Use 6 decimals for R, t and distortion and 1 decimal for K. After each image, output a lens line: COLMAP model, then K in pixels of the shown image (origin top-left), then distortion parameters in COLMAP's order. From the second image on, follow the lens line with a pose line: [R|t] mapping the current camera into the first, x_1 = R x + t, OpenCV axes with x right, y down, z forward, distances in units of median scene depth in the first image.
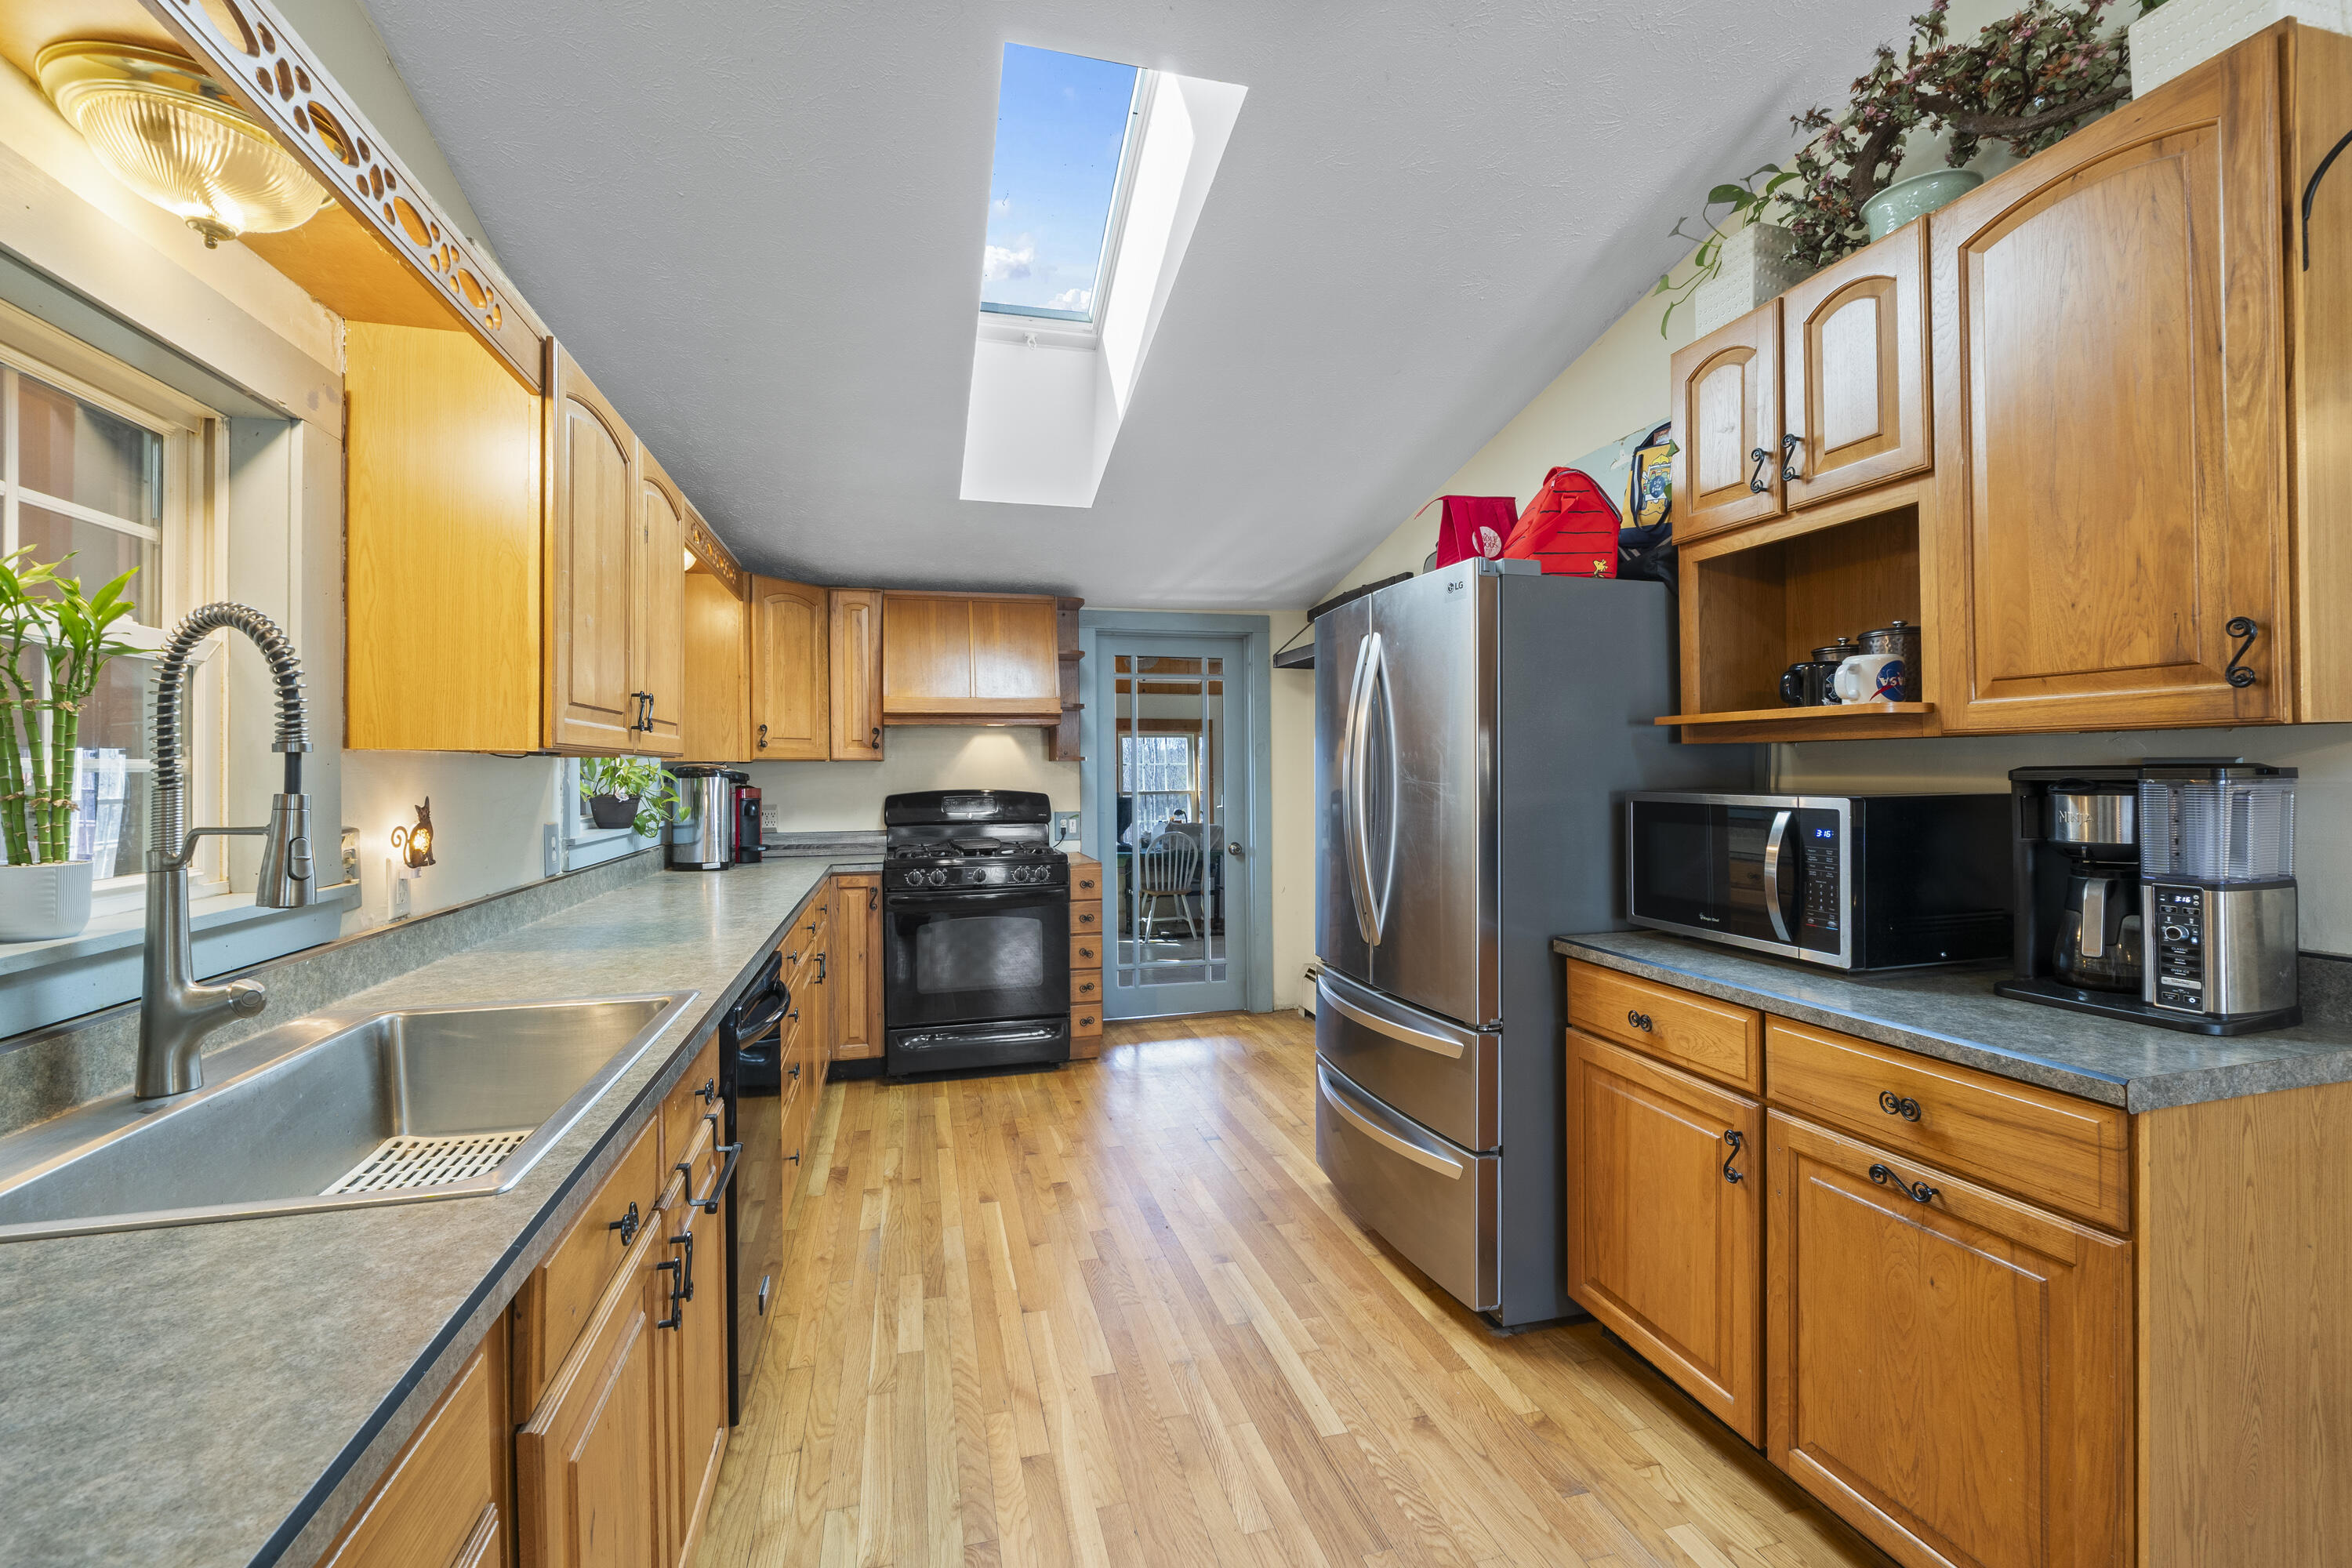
lens RADIAL K [[1026.9, 0, 1180.2], [0, 1026.9, 772.5], [0, 0, 1]] dist [-0.009246, 0.000666]
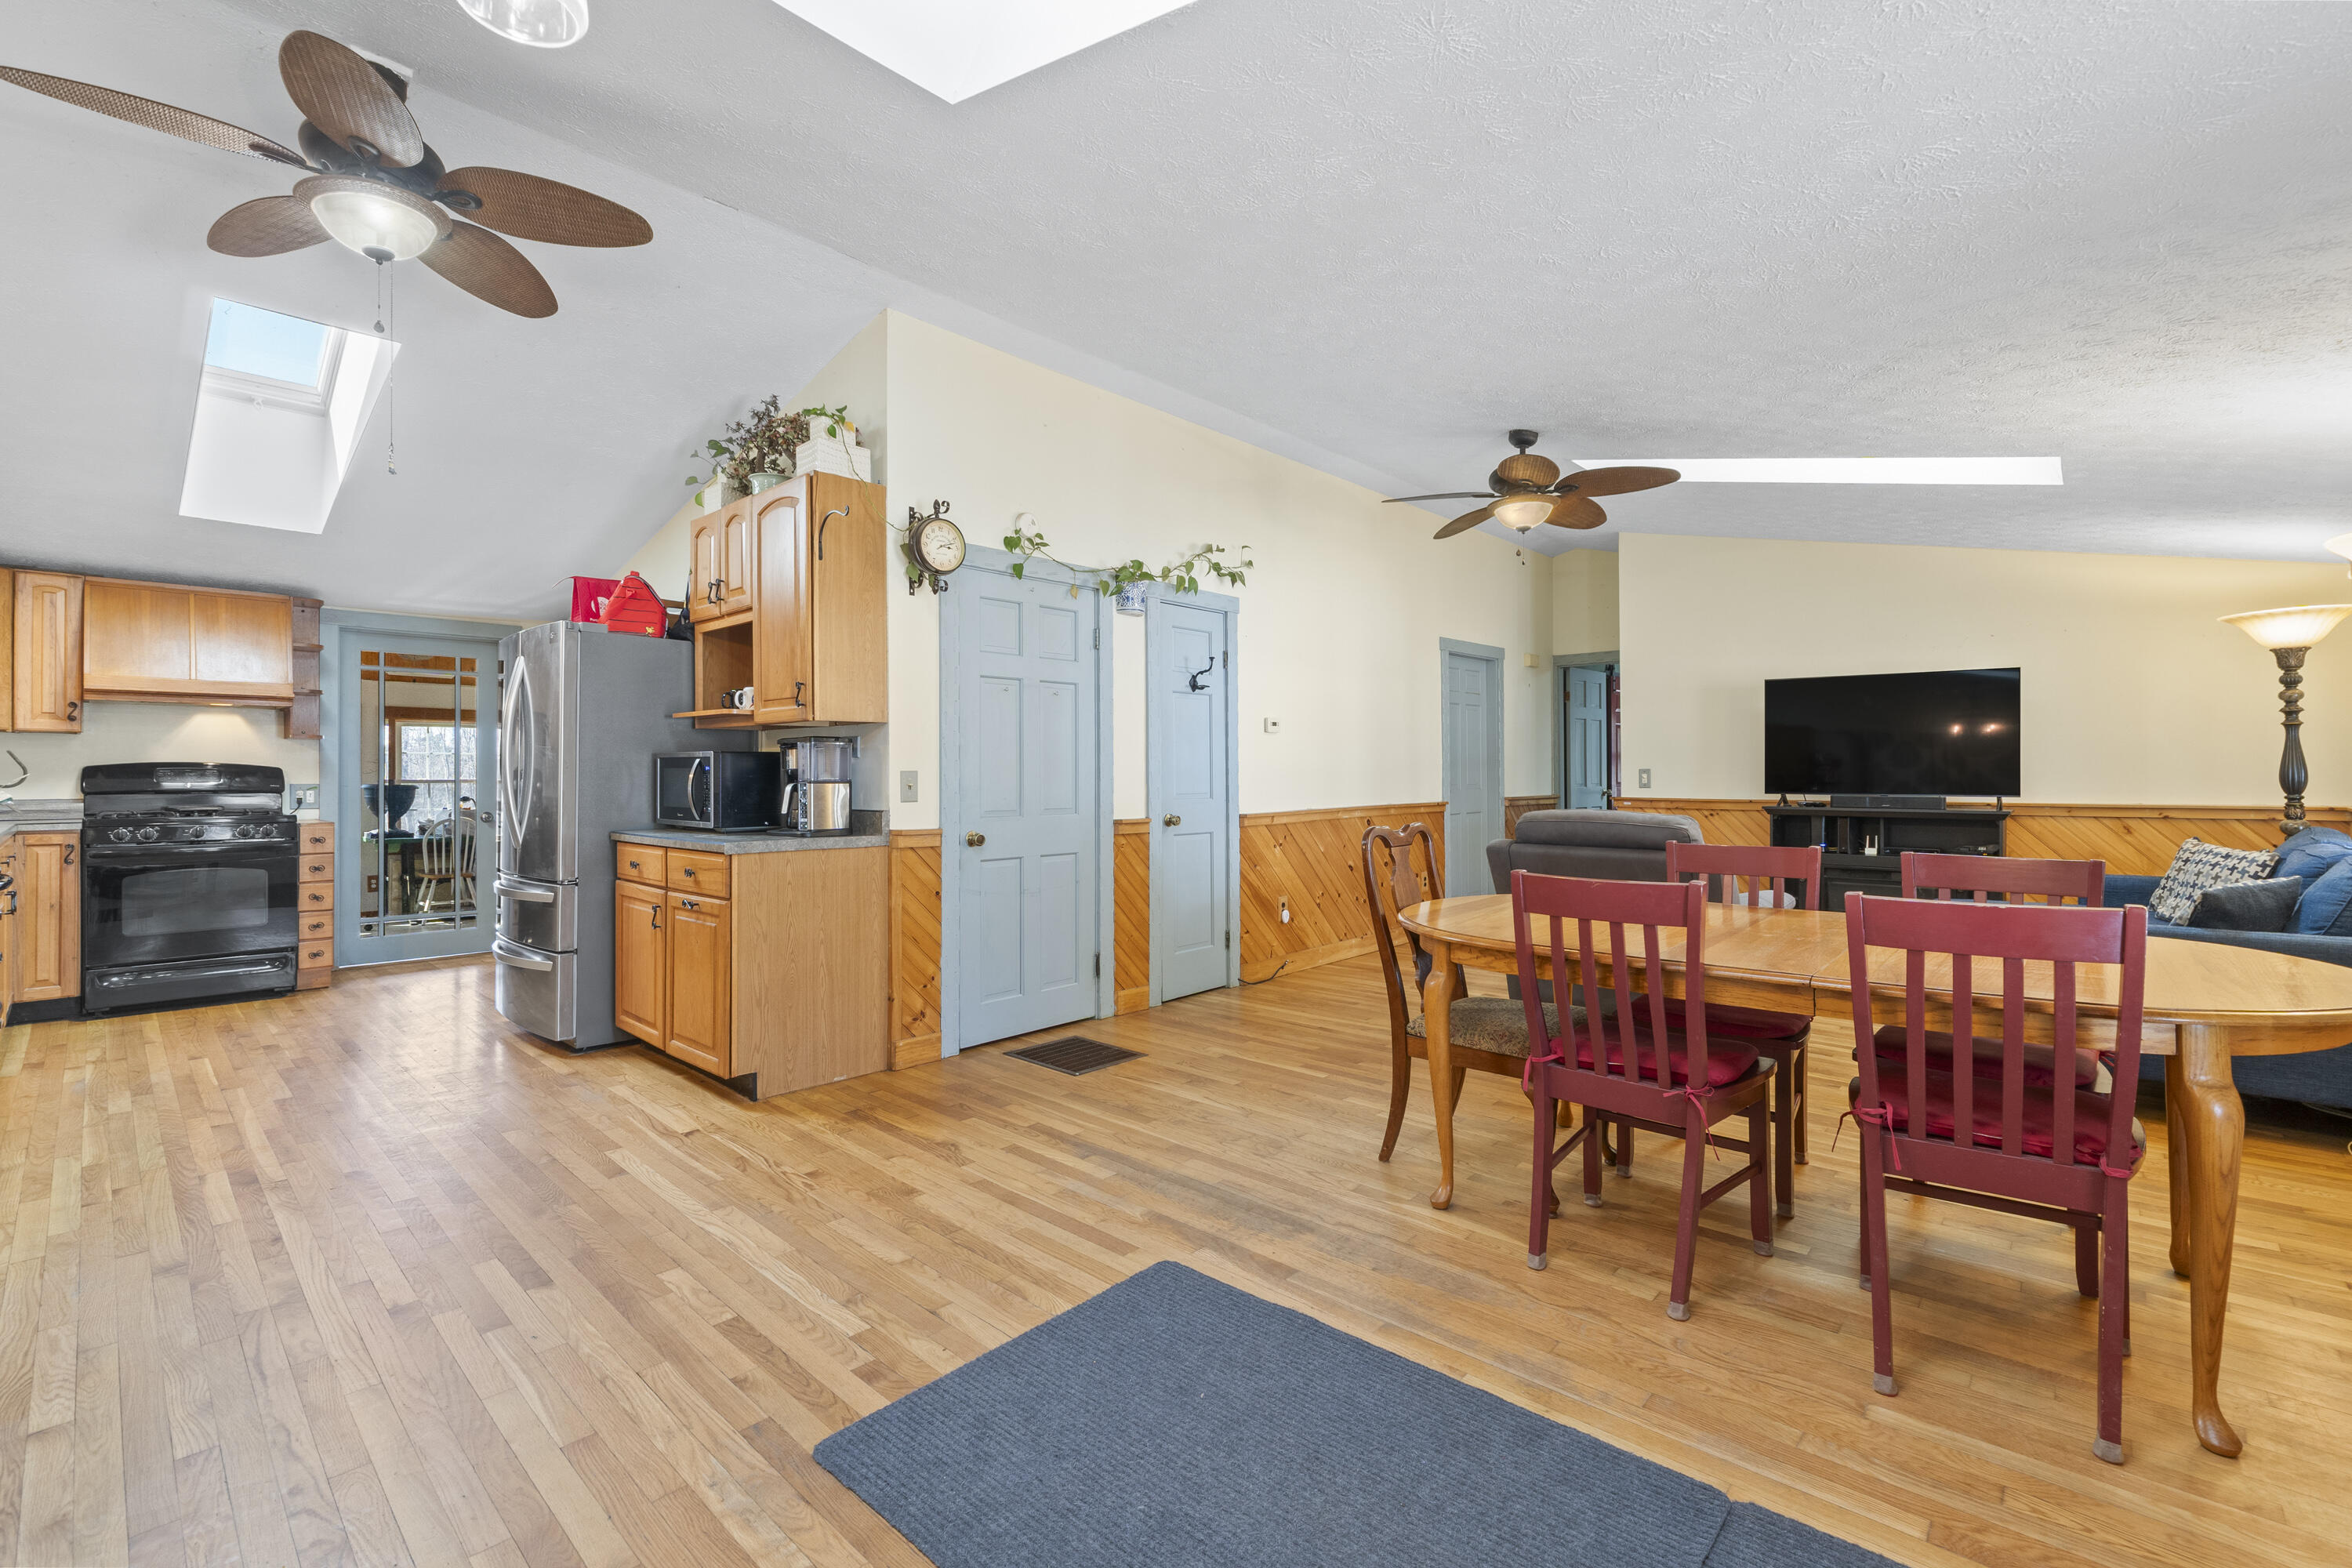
lens RADIAL K [[1026.9, 0, 1181.5], [0, 1026.9, 770.4], [0, 0, 1]] dist [-0.009246, 0.000666]
pose [[0.845991, 0.012310, 0.533055, 0.131957], [-0.007957, 0.999914, -0.010462, 0.033021], [-0.533138, 0.004610, 0.846016, -0.572129]]
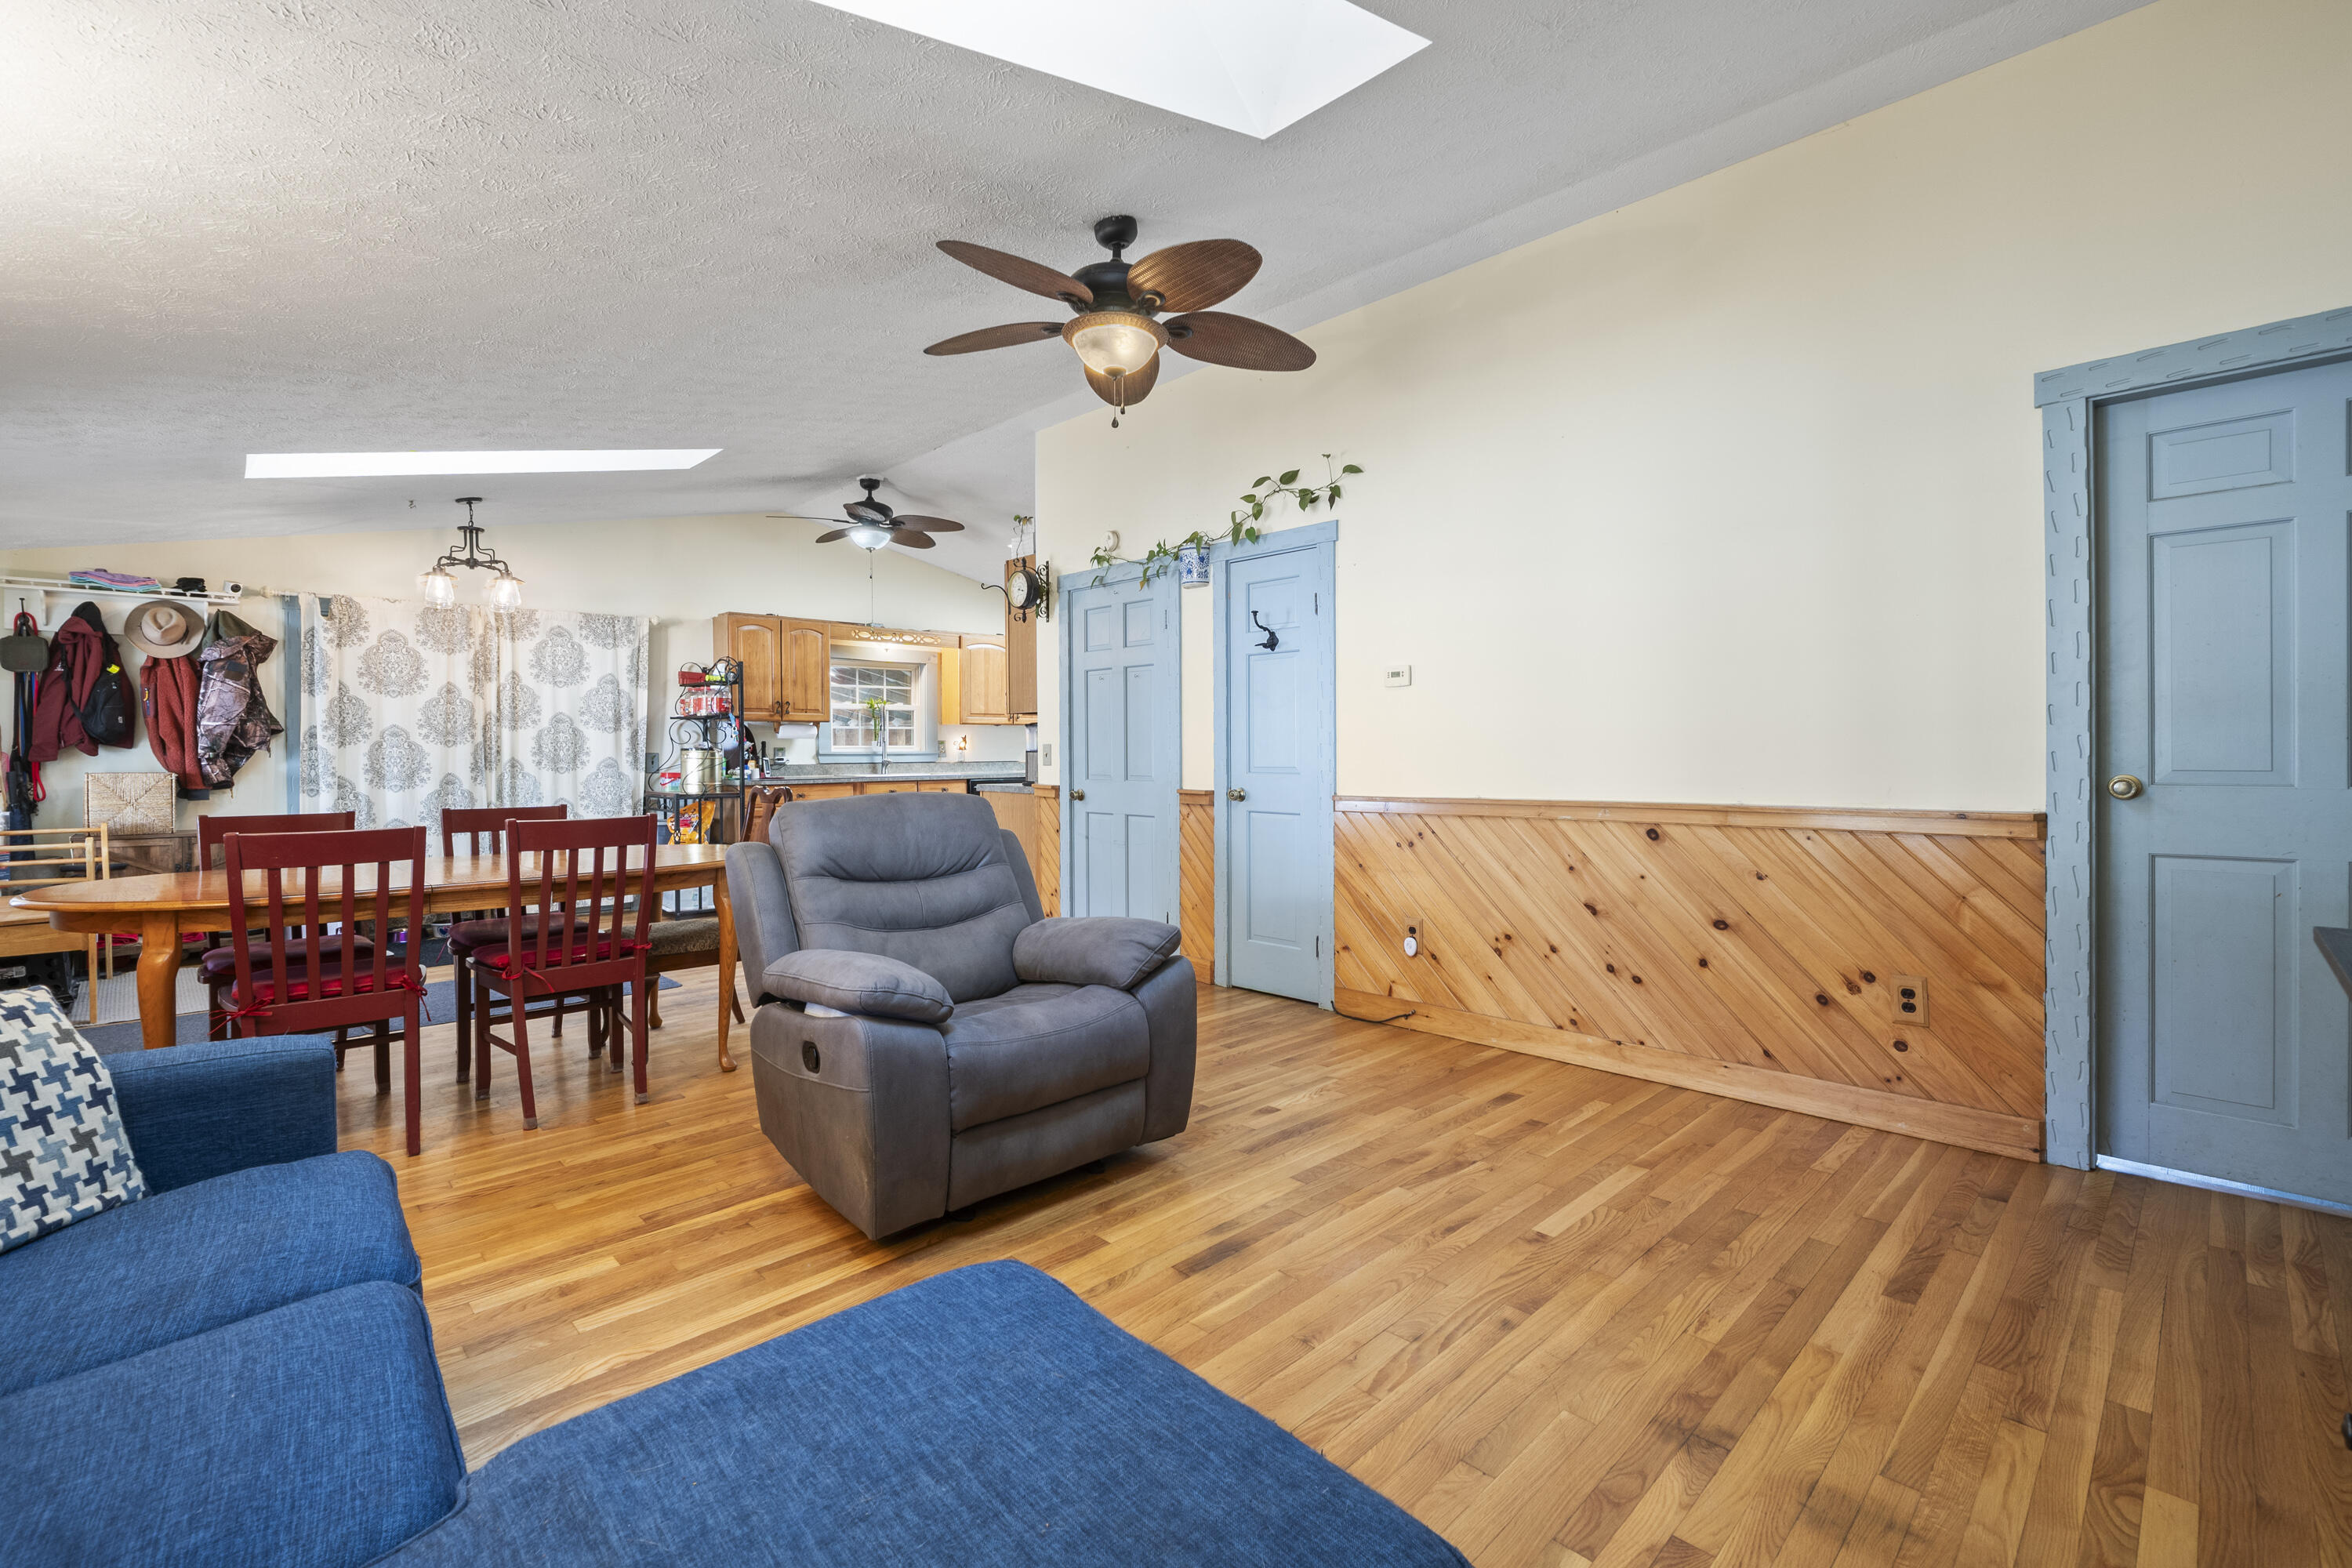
lens RADIAL K [[1026.9, 0, 1167.1], [0, 1026.9, 770.3], [0, 0, 1]] dist [-0.009246, 0.000666]
pose [[0.476628, 0.029957, -0.878595, 1.614698], [-0.002331, 0.999459, 0.032814, 0.016072], [0.879102, -0.013592, 0.476440, -0.172231]]
